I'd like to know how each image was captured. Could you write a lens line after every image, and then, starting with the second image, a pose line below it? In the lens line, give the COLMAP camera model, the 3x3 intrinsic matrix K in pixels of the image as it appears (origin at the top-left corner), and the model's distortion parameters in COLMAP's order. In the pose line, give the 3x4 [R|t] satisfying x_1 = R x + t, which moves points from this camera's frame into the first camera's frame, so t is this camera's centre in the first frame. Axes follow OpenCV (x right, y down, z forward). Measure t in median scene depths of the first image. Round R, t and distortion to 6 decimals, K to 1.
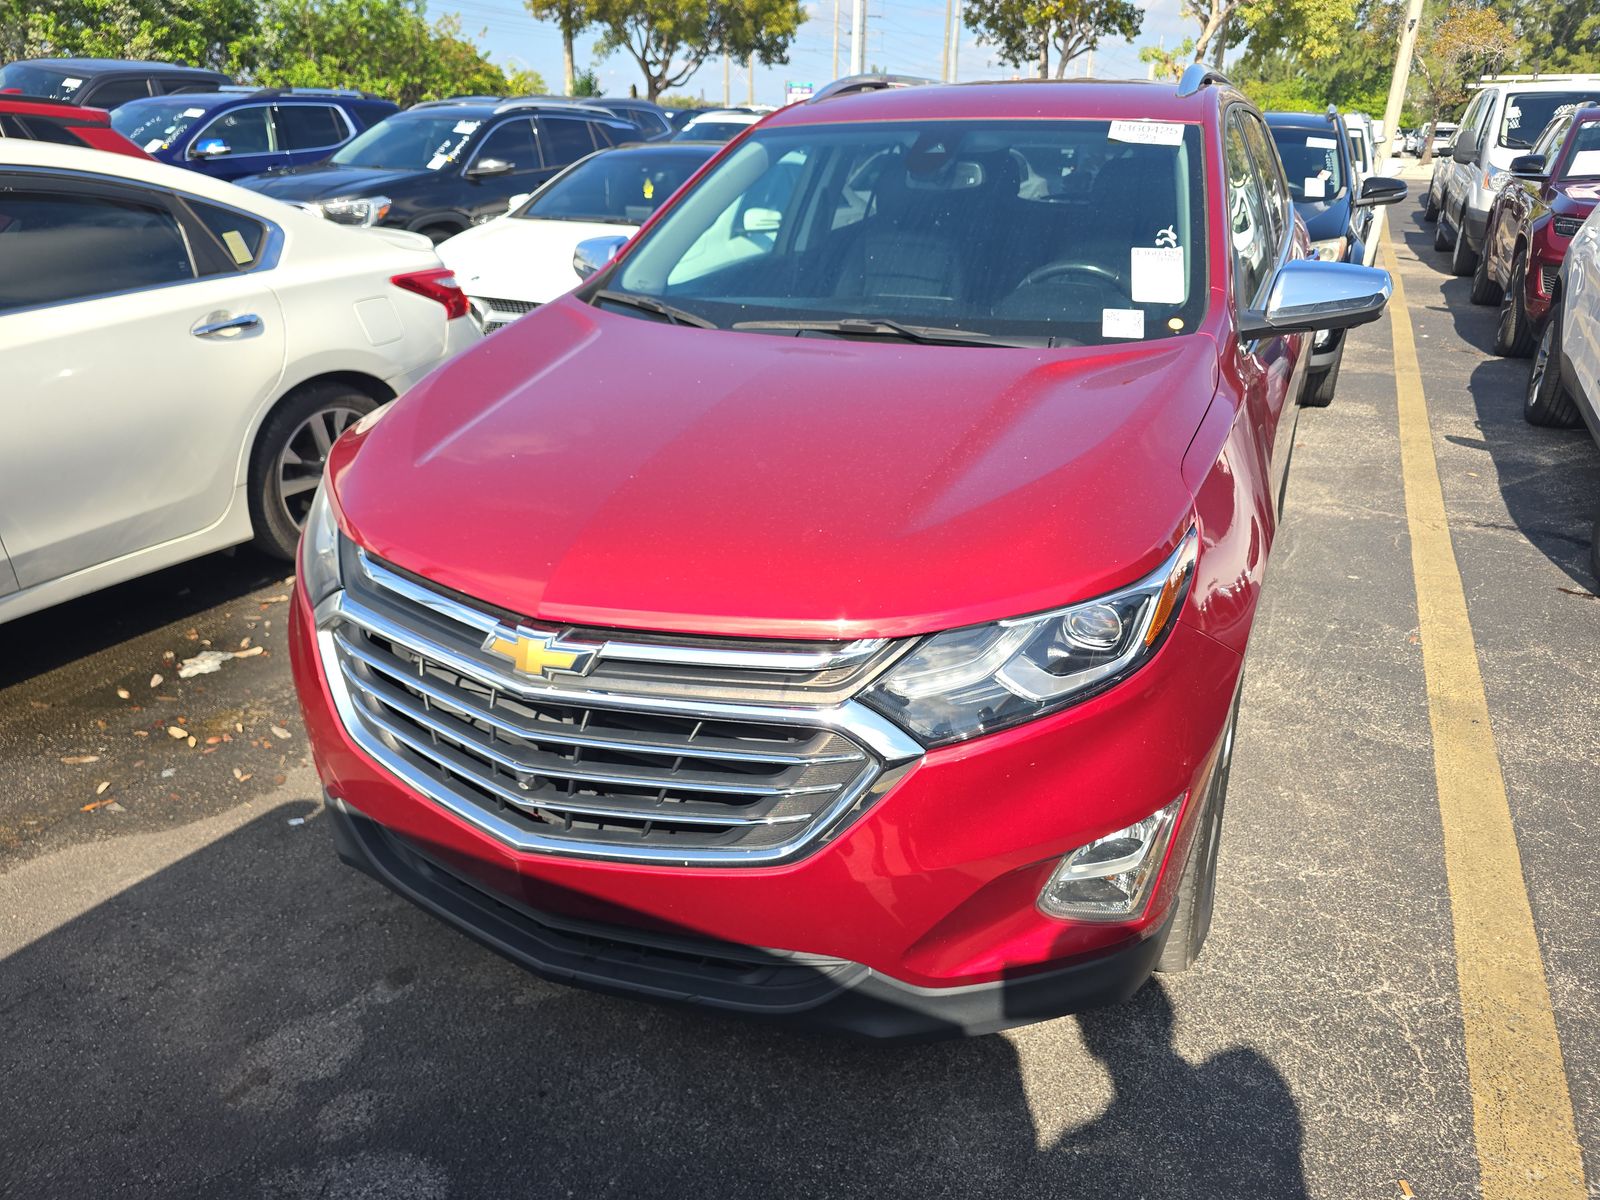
lens RADIAL K [[1079.9, 0, 798.7], [0, 1079.9, 604.4], [0, 0, 1]] dist [0.031721, -0.026543]
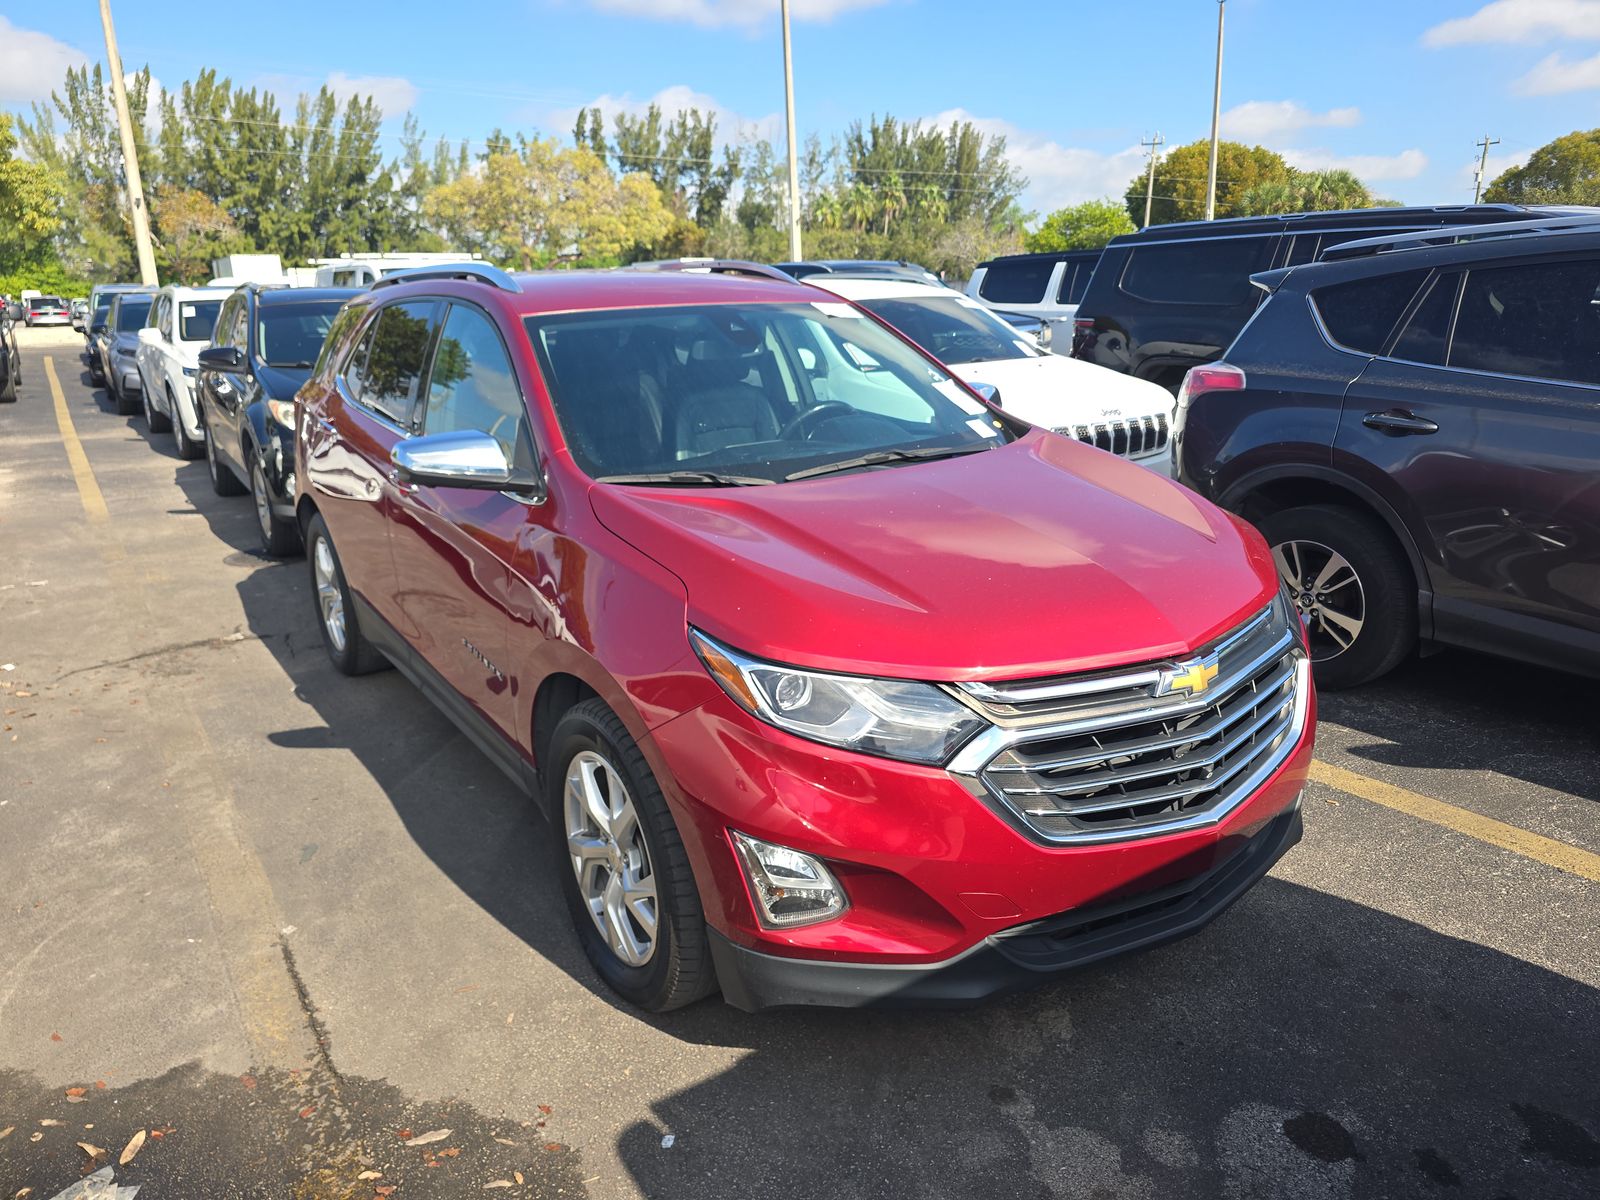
lens RADIAL K [[1079.9, 0, 797.2], [0, 1079.9, 596.3], [0, 0, 1]] dist [0.031721, -0.026543]
pose [[0.505972, -0.249050, 0.825813, -1.133127], [0.363403, 0.929839, 0.057768, -0.220149], [-0.782260, 0.270874, 0.560978, 0.411428]]
